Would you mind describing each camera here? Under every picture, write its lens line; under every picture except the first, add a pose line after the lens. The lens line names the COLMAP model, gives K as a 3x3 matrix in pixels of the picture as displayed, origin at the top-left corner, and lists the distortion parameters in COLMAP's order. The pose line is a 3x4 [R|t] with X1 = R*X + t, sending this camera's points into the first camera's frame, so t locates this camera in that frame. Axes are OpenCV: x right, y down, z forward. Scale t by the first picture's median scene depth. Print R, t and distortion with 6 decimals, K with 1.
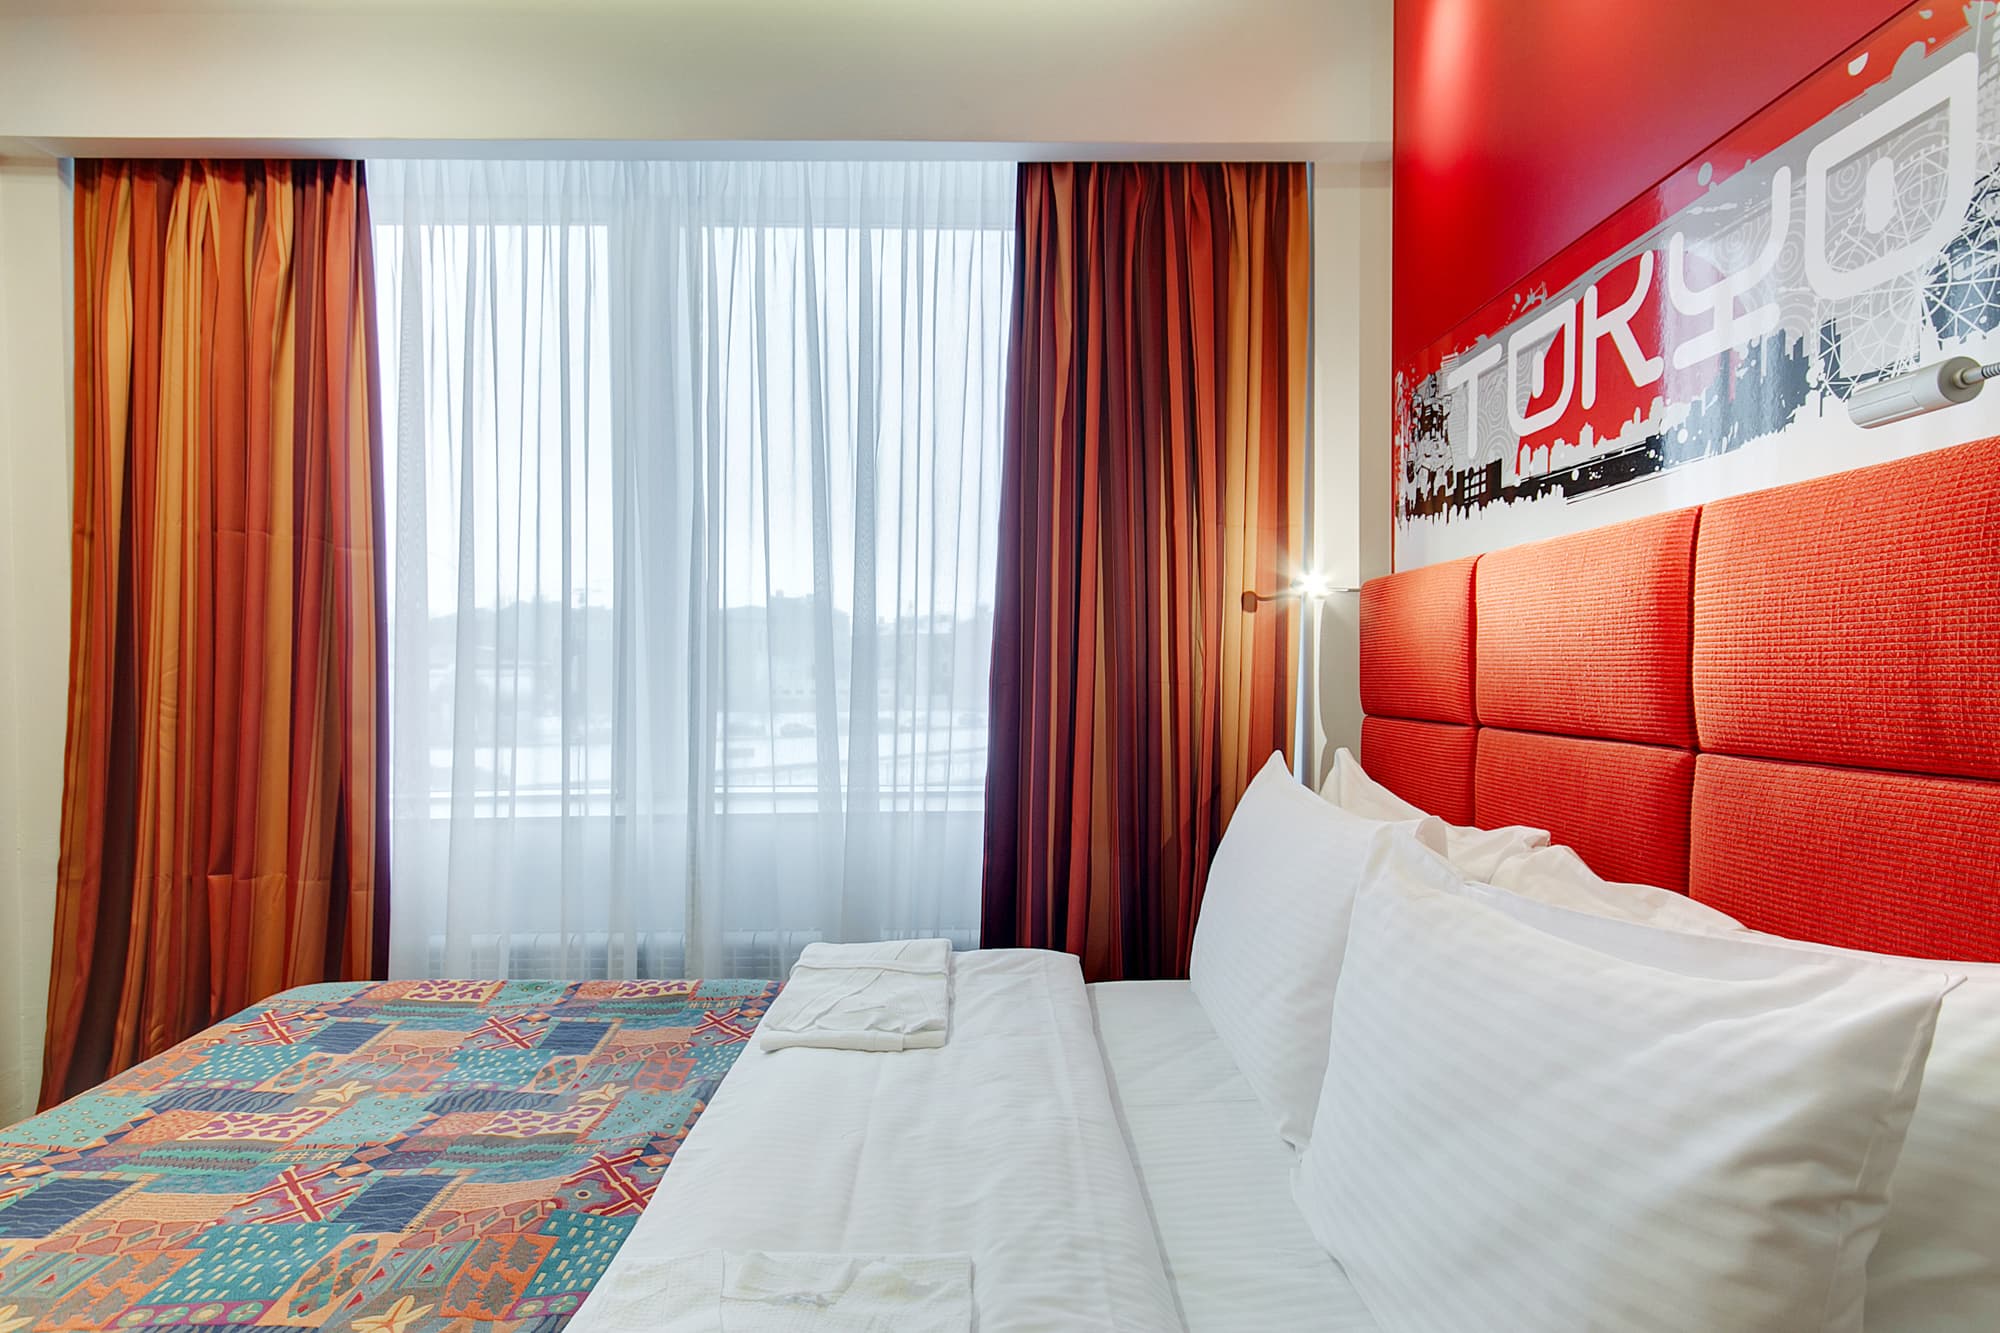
lens RADIAL K [[1054.0, 0, 1002.9], [0, 1054.0, 689.1], [0, 0, 1]] dist [0.006562, -0.001478]
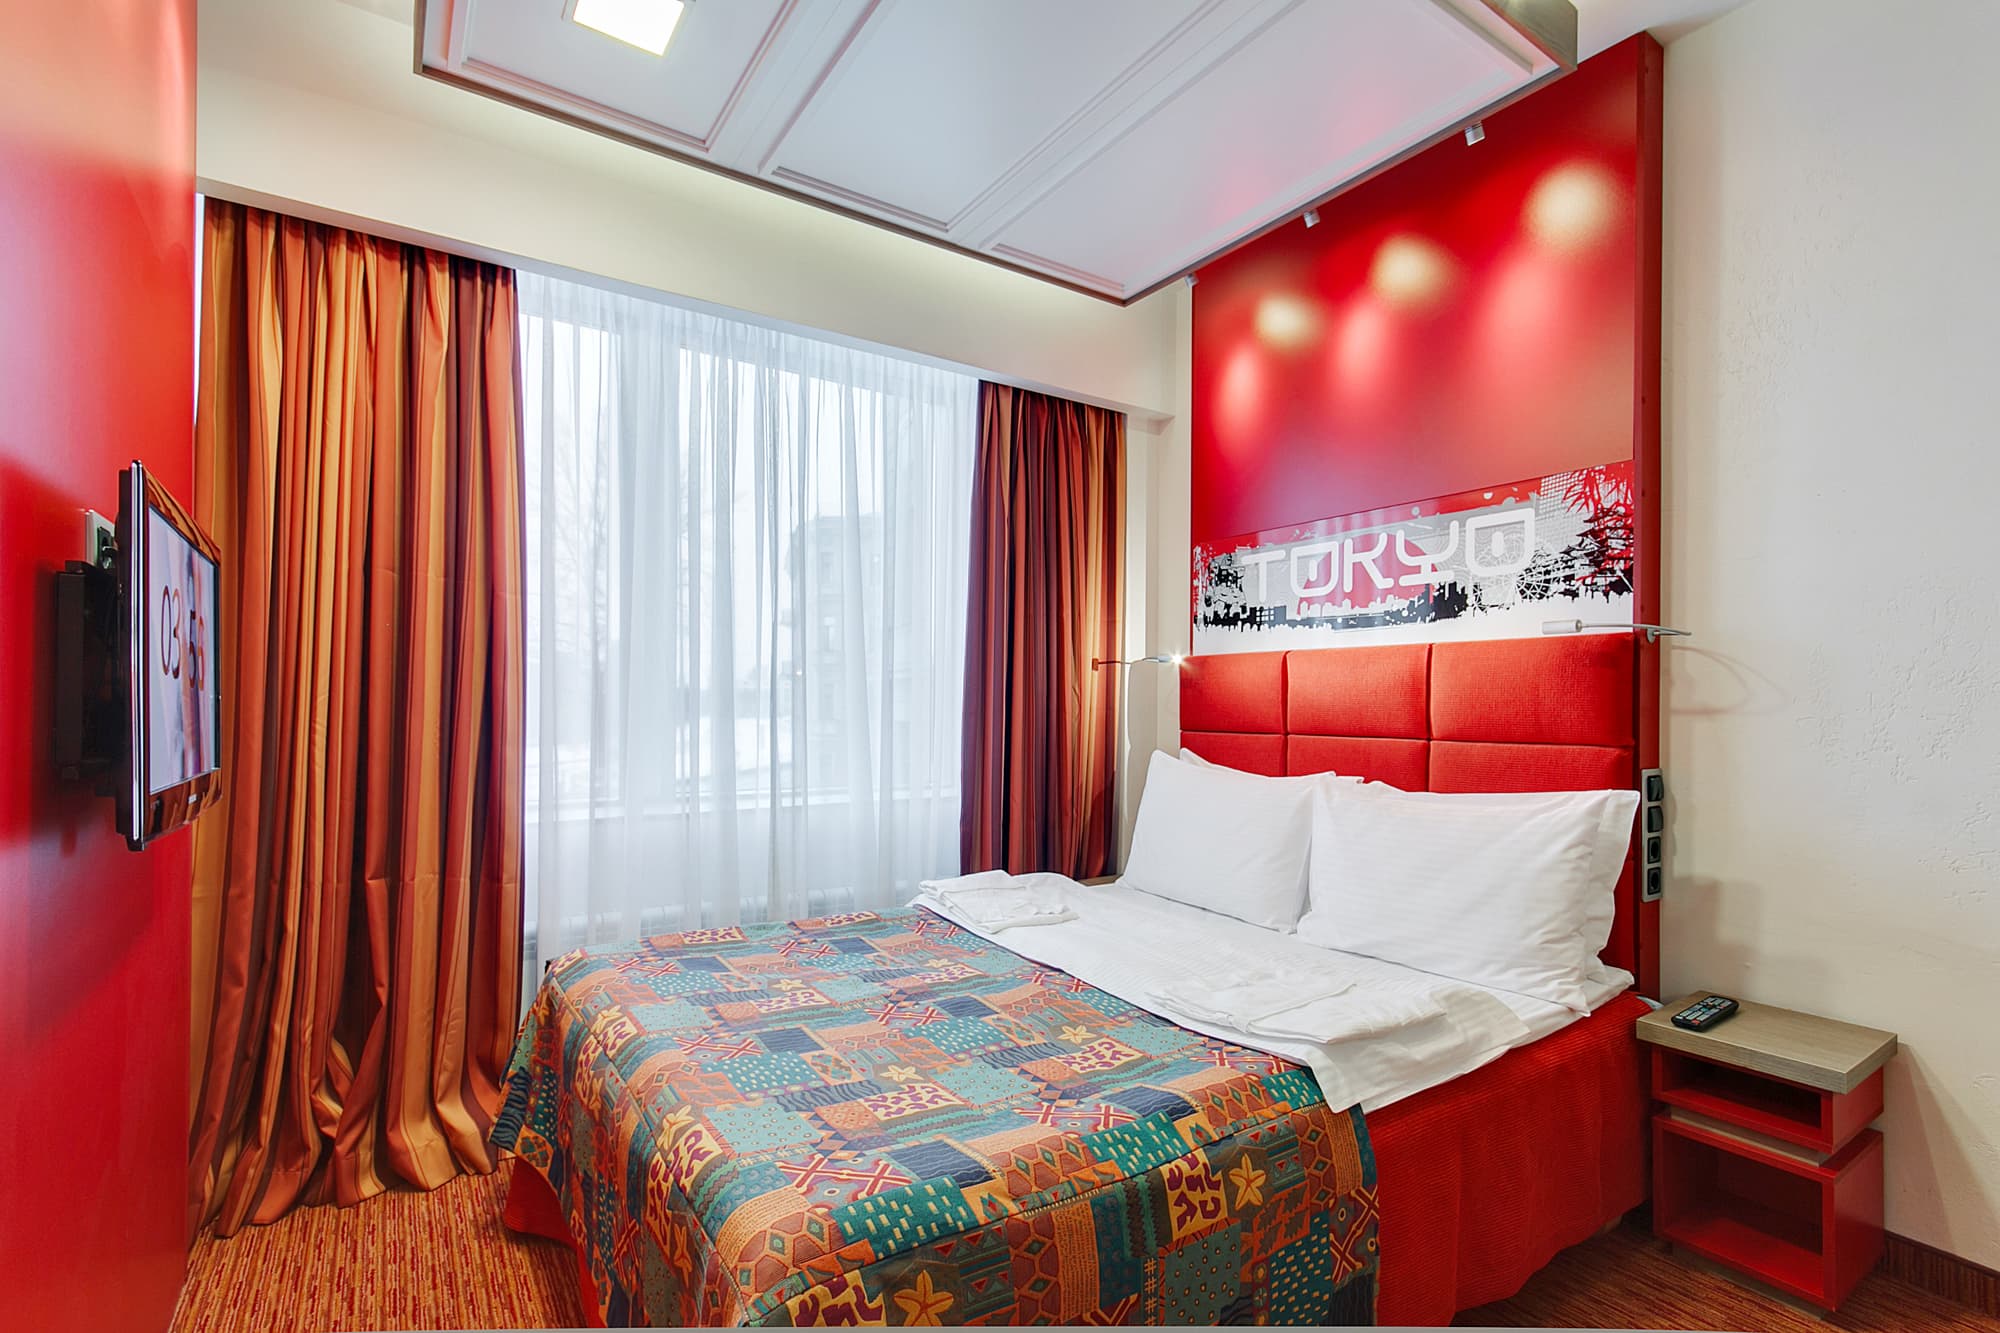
lens RADIAL K [[915.3, 0, 1003.6], [0, 915.3, 695.7], [0, 0, 1]] dist [0.003810, 0.000195]
pose [[0.846387, 0.018098, 0.532260, -0.875422], [-0.004112, 0.999615, -0.027450, 0.010143], [-0.532552, 0.021044, 0.846136, -0.206147]]
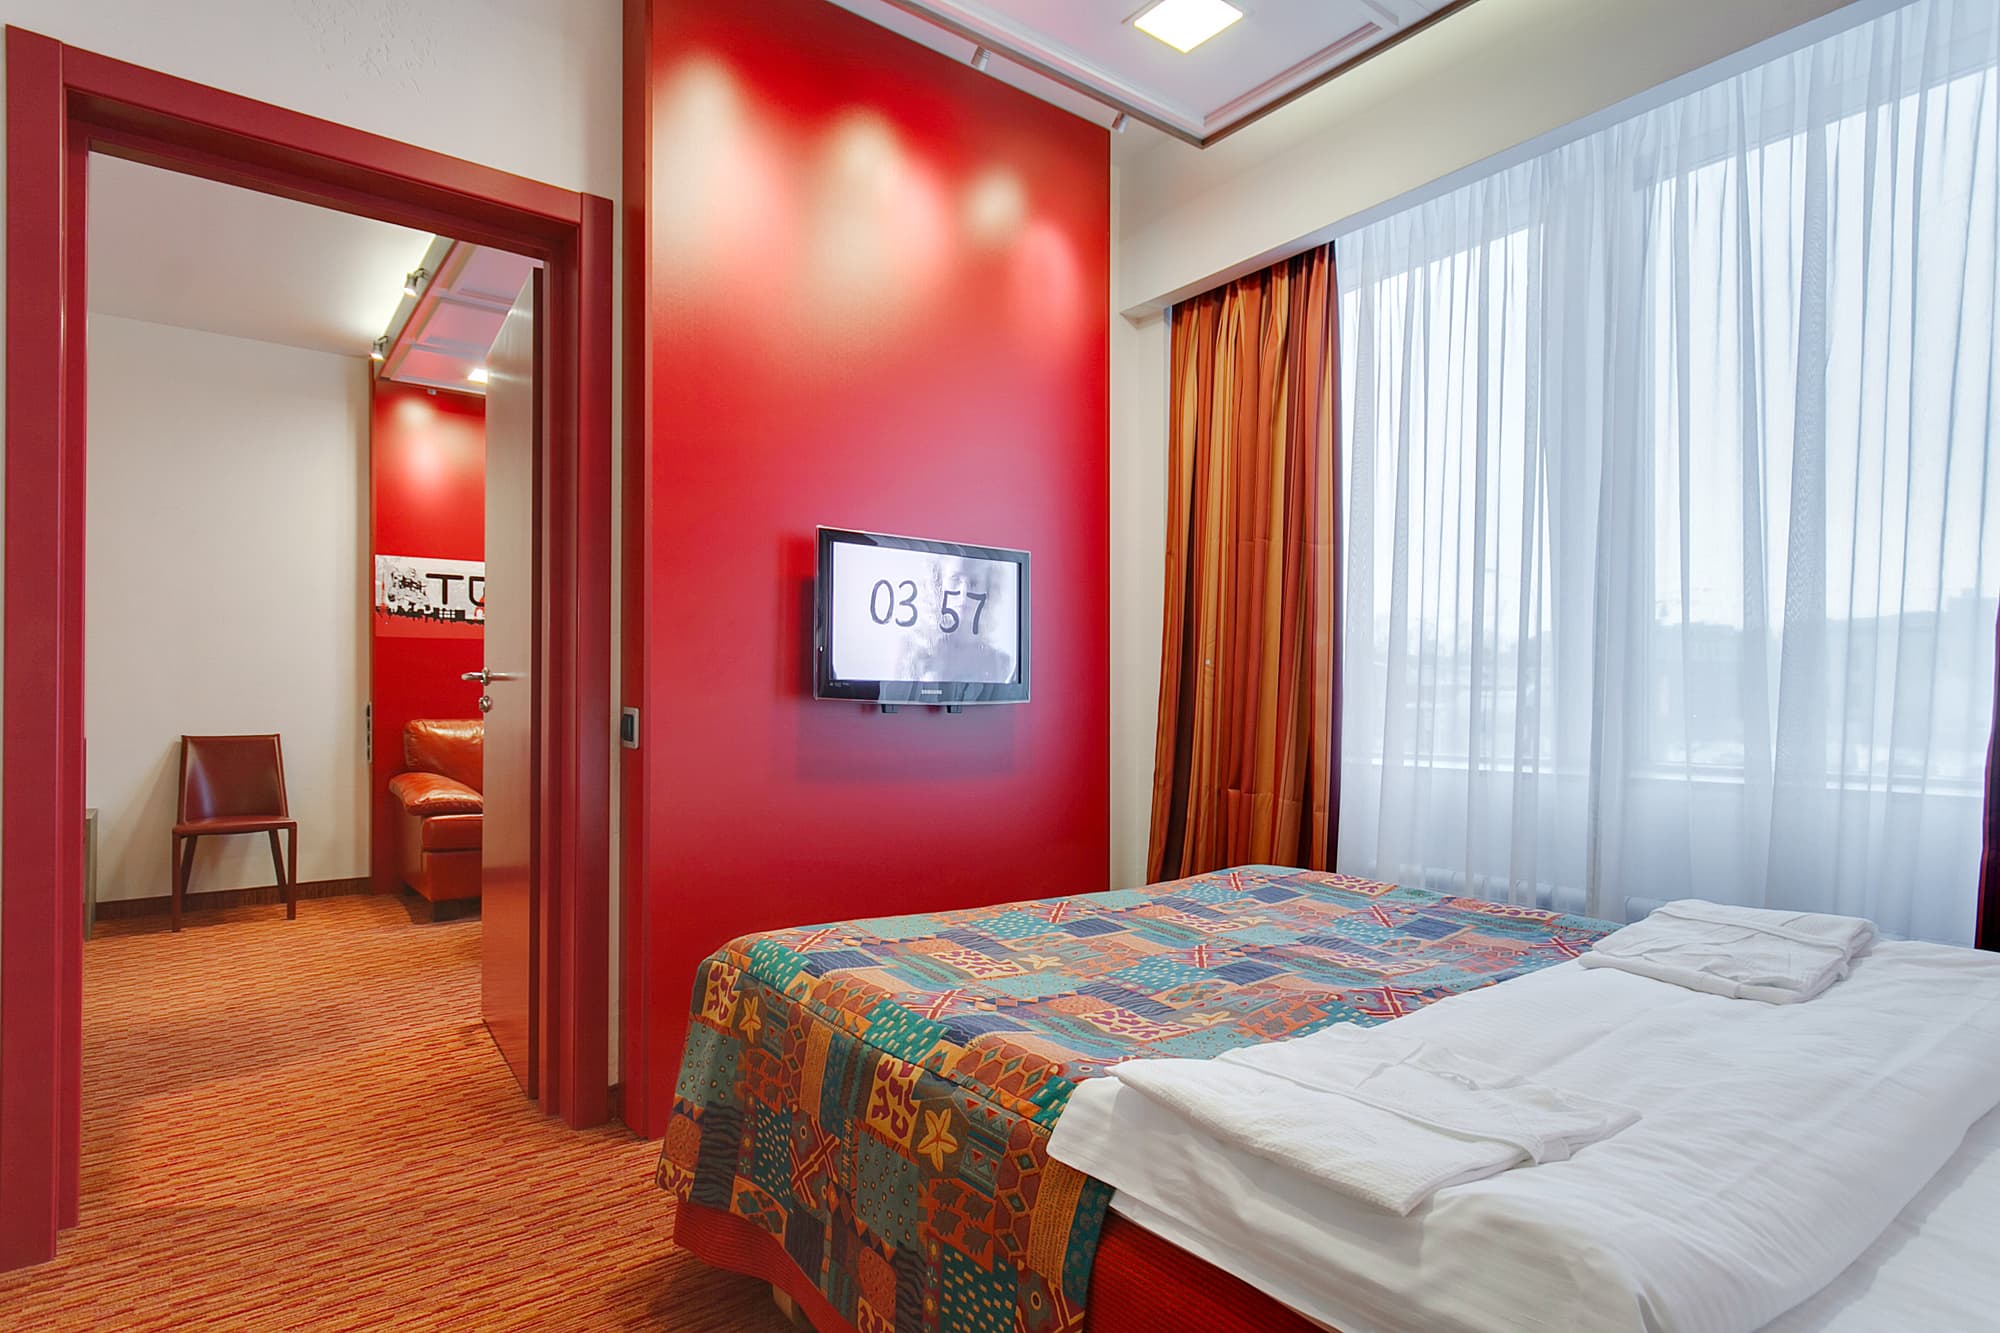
lens RADIAL K [[1053.0, 0, 1005.5], [0, 1053.0, 693.9], [0, 0, 1]] dist [0.001596, -0.016875]
pose [[0.585516, 0.005540, -0.810642, 0.252523], [-0.020179, 0.999766, -0.007743, 0.083228], [0.810410, 0.020891, 0.585491, -0.068830]]
